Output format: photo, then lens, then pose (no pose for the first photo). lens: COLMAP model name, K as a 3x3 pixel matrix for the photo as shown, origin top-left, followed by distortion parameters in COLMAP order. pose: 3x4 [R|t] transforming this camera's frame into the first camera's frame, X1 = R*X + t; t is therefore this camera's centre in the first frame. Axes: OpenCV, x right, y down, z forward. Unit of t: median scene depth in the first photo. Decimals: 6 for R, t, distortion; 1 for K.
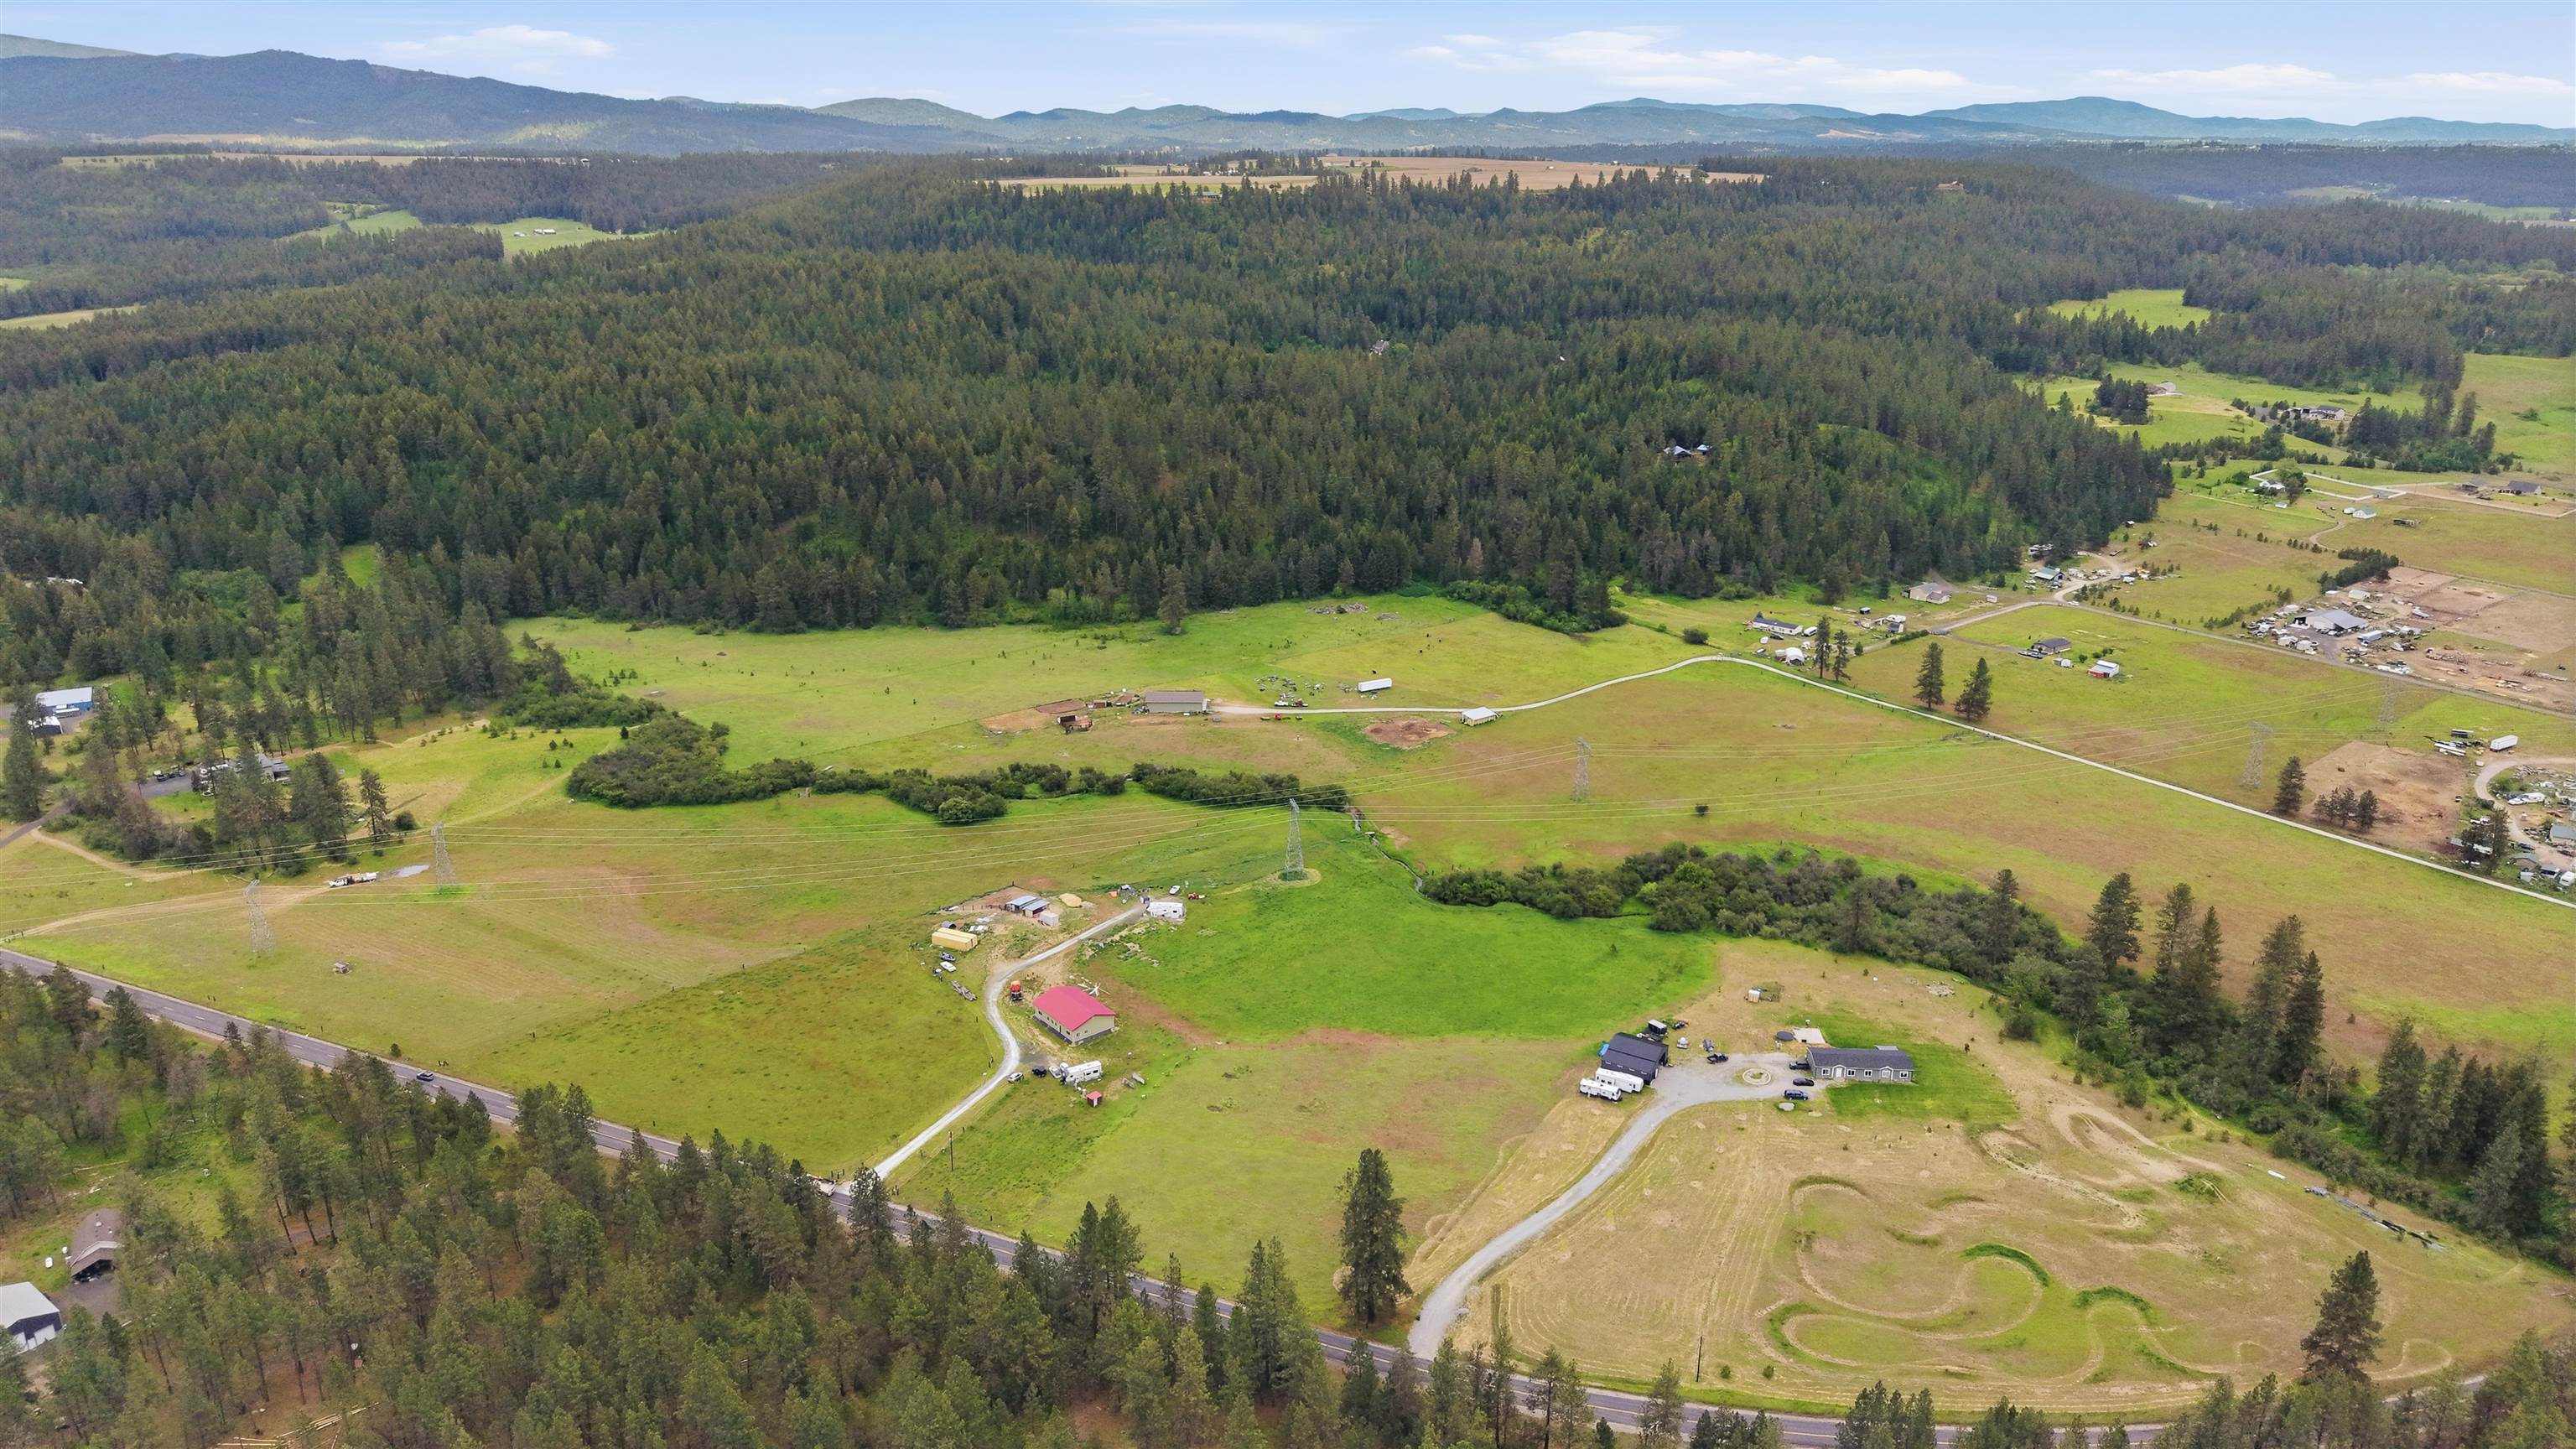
lens RADIAL K [[1710.0, 0, 1301.4], [0, 1710.0, 737.6], [0, 0, 1]] dist [0.036756, -0.040690]
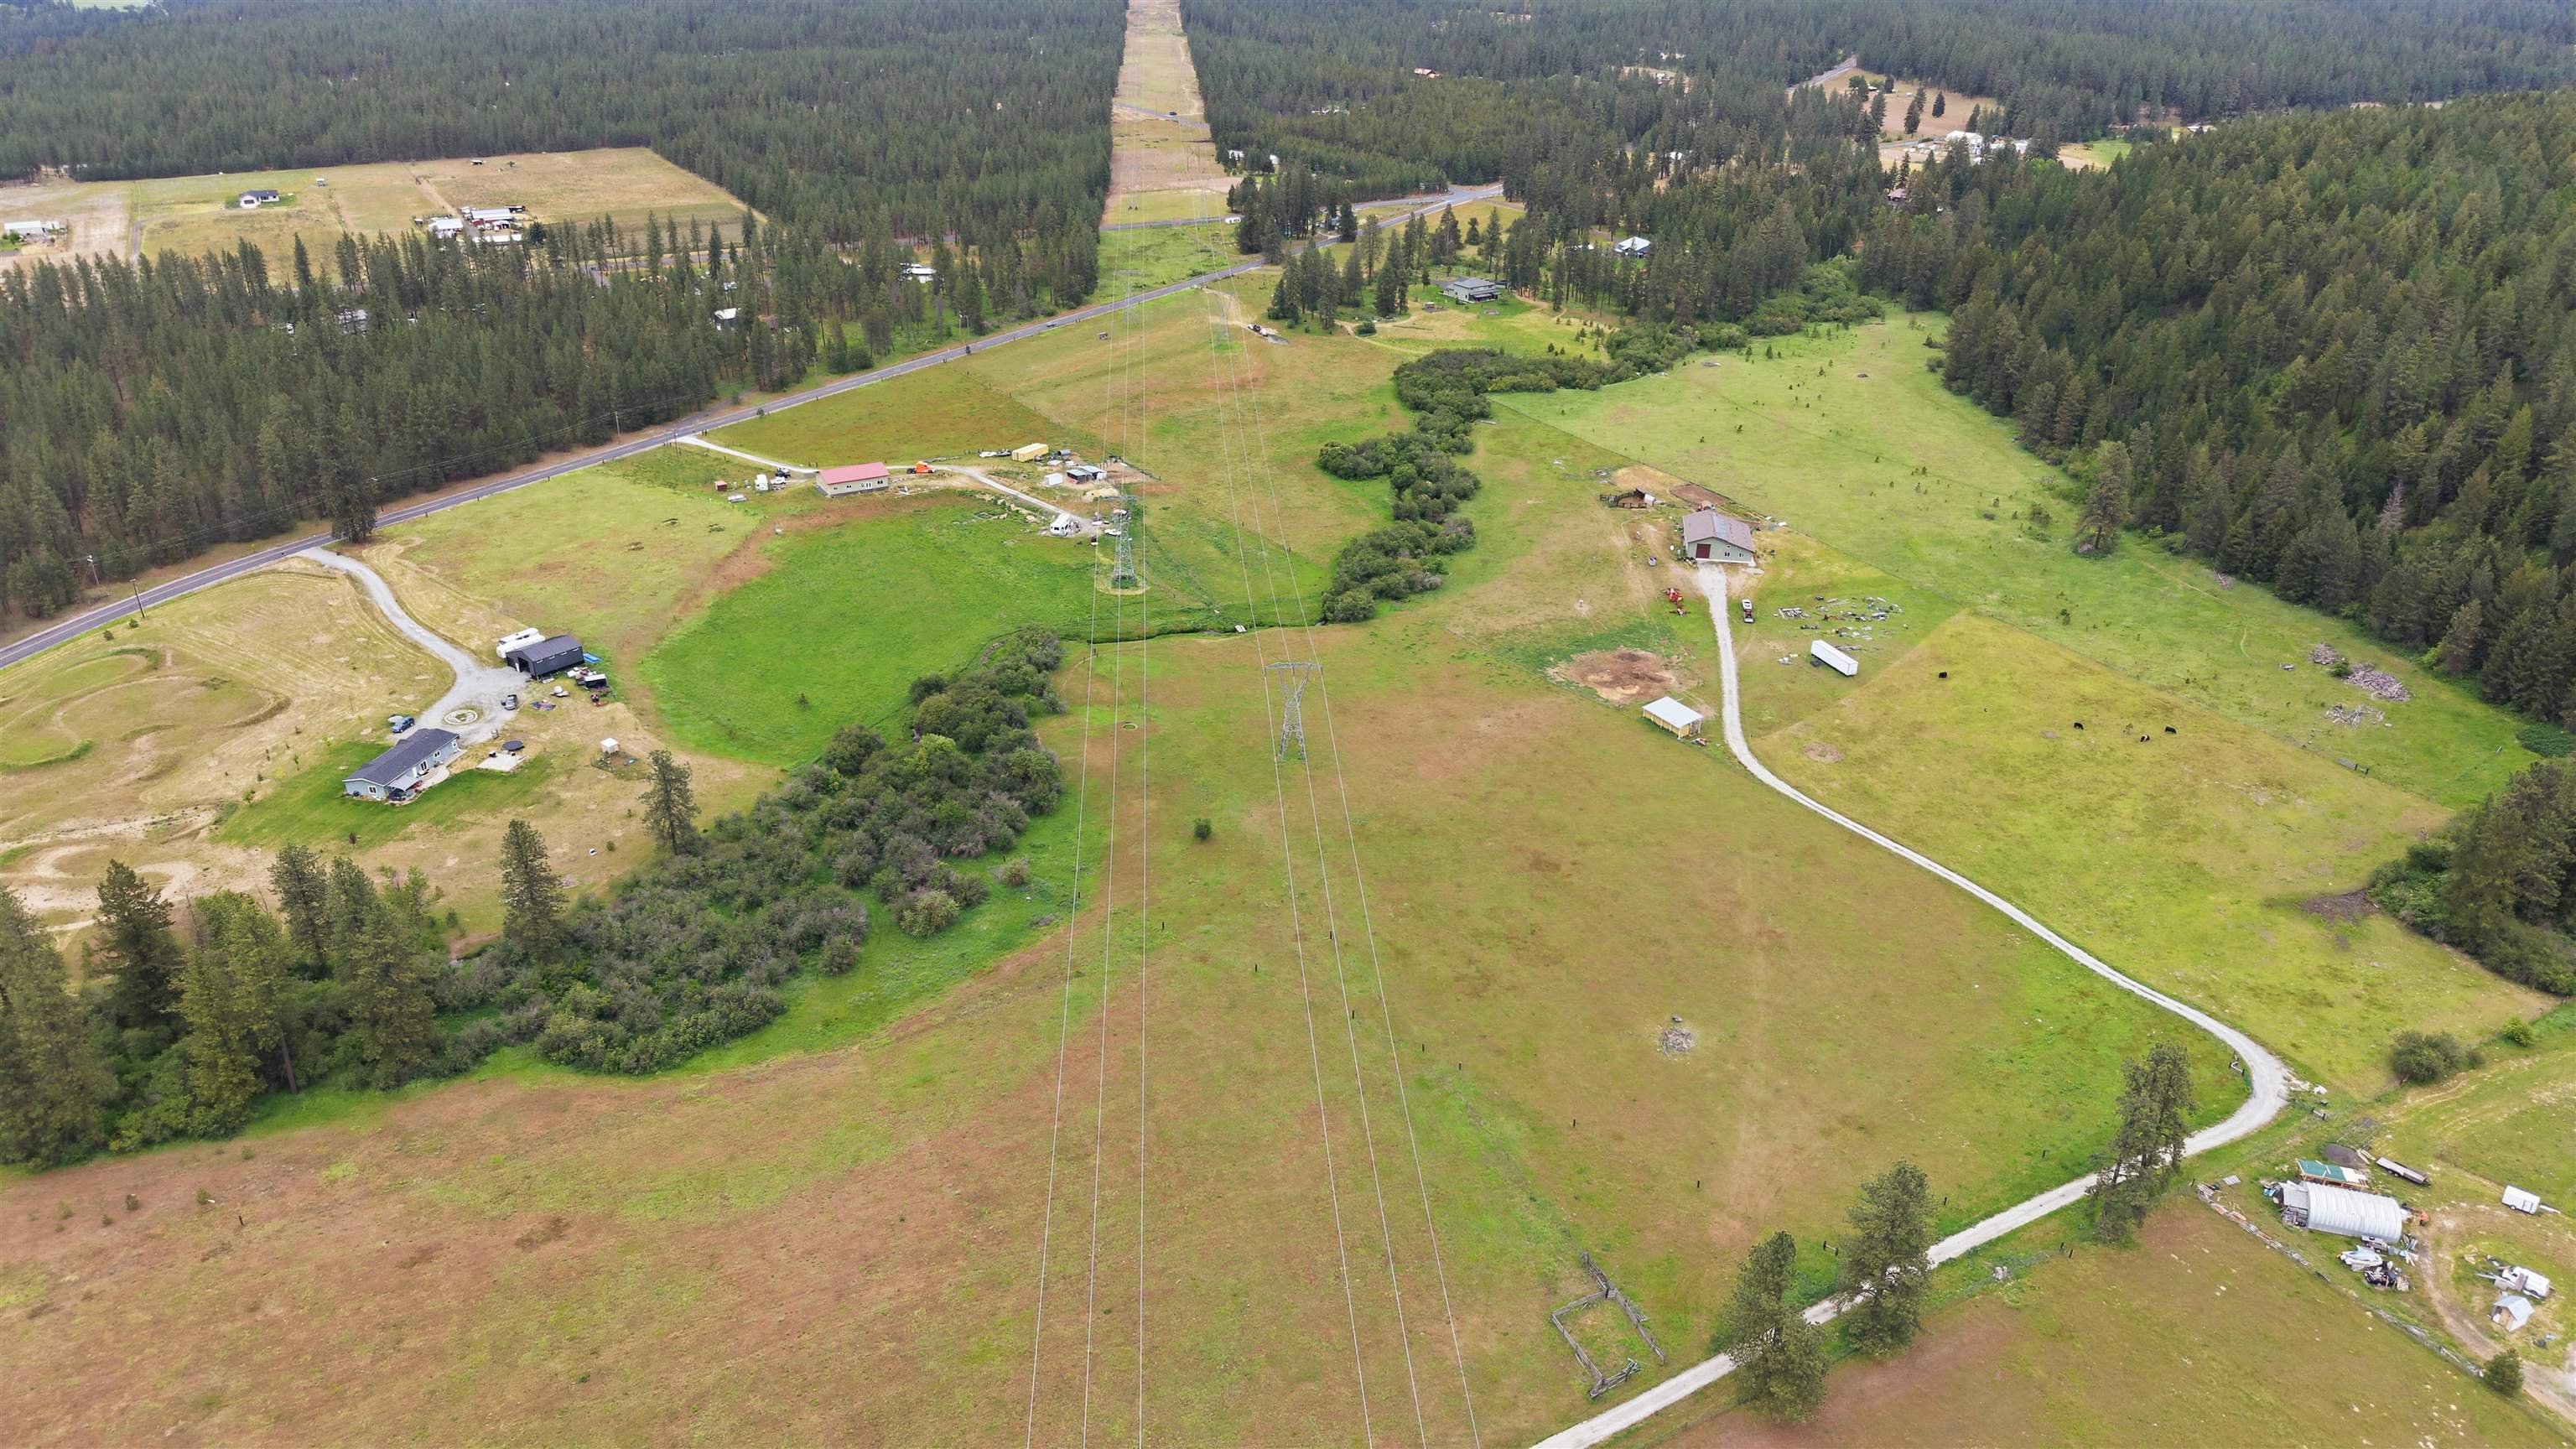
lens RADIAL K [[1710.0, 0, 1288.3], [0, 1710.0, 734.1], [0, 0, 1]] dist [0.036756, -0.040690]
pose [[-0.156533, 0.430332, -0.888995, 0.586670], [-0.339847, 0.821661, 0.457578, -0.207772], [0.927363, 0.373748, 0.017630, 0.815432]]
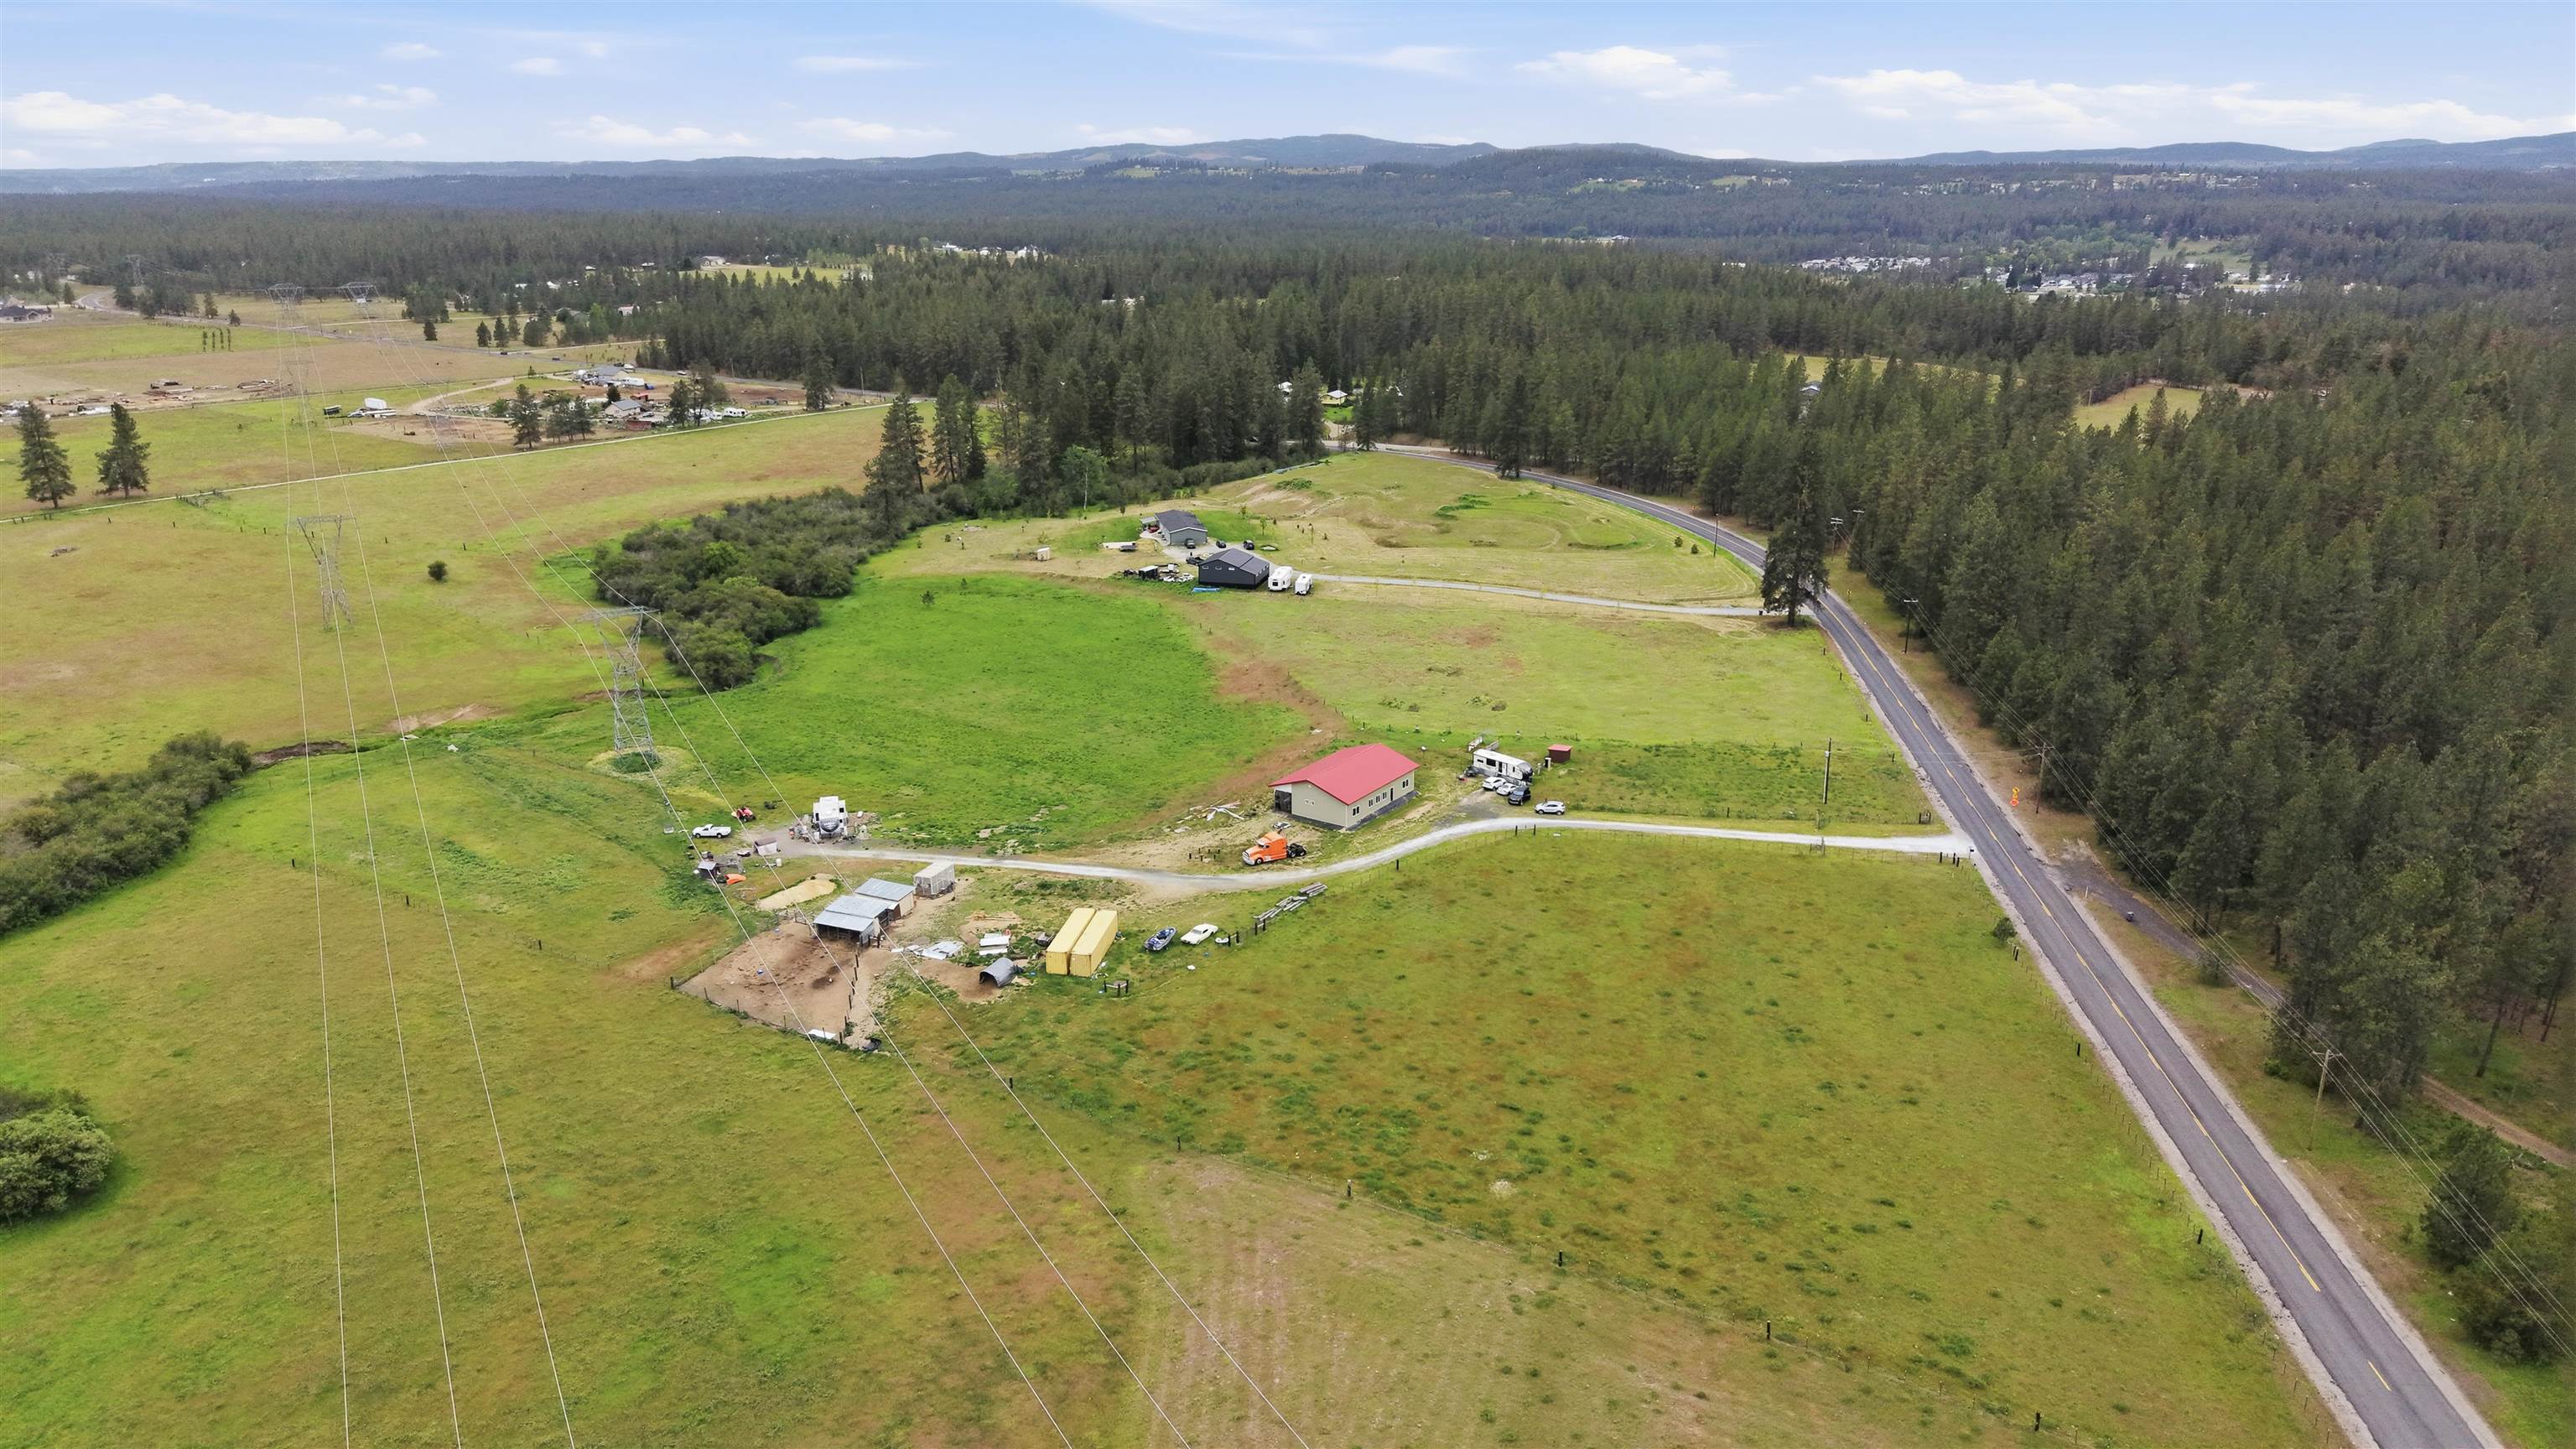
lens RADIAL K [[1710.0, 0, 1274.5], [0, 1710.0, 746.4], [0, 0, 1]] dist [0.036756, -0.040690]
pose [[-0.276791, -0.307404, 0.910434, -0.384097], [0.318413, 0.864584, 0.388727, -0.043766], [-0.906642, 0.397490, -0.141428, 0.670982]]
